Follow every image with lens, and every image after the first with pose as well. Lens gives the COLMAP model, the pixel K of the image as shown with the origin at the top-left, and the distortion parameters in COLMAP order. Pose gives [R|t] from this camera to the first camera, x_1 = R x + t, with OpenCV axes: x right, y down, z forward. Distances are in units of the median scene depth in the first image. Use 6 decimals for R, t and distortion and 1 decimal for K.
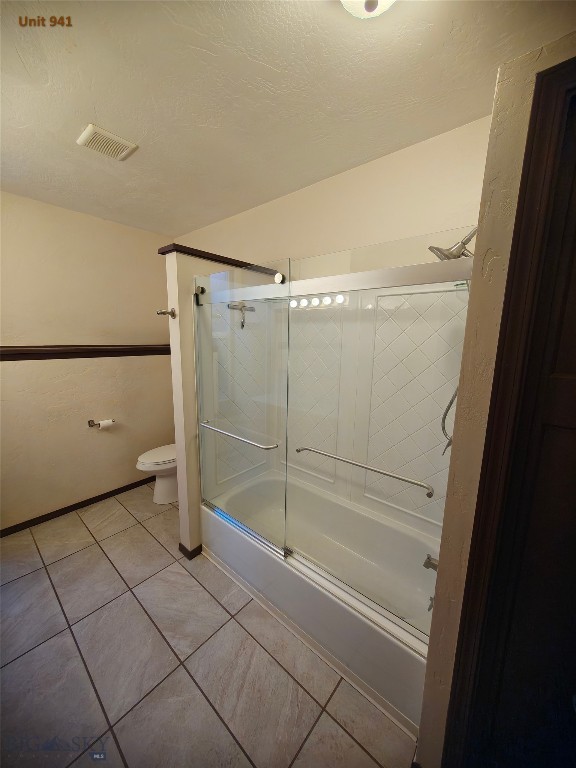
lens RADIAL K [[291.2, 0, 287.1], [0, 291.2, 387.6], [0, 0, 1]] dist [-0.001237, 0.000118]
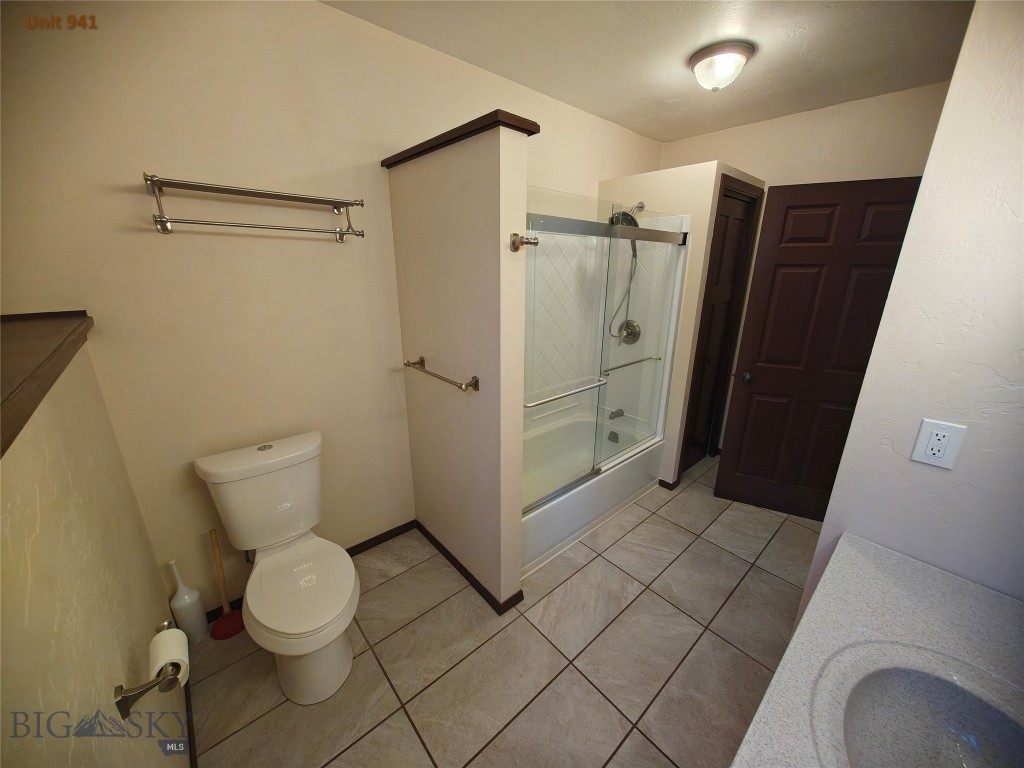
lens RADIAL K [[388.3, 0, 517.2], [0, 388.3, 385.7], [0, 0, 1]] dist [-0.001237, 0.000118]
pose [[0.120594, -0.312067, 0.942375, -1.490920], [0.162803, 0.942667, 0.291330, -0.259377], [-0.979261, 0.118289, 0.164485, 1.099427]]
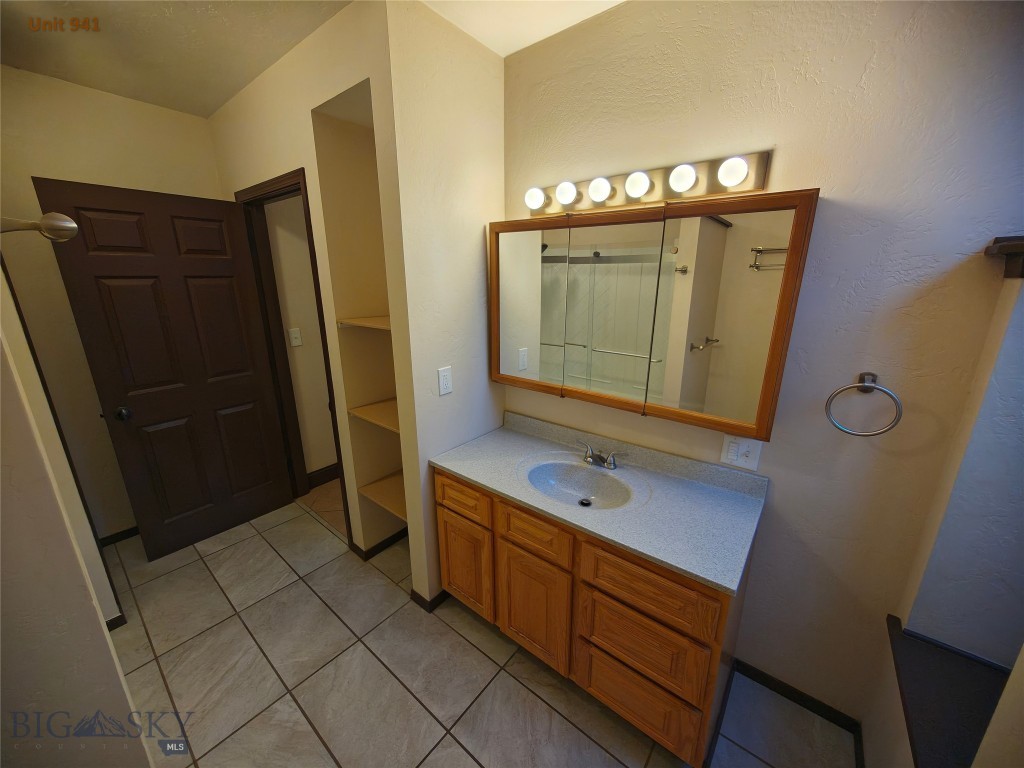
lens RADIAL K [[388.3, 0, 516.4], [0, 388.3, 379.3], [0, 0, 1]] dist [-0.001237, 0.000118]
pose [[-0.998846, -0.002606, -0.047948, -0.925134], [-0.022594, 0.906592, 0.421402, -0.353705], [0.042371, 0.422000, -0.905605, 1.596206]]
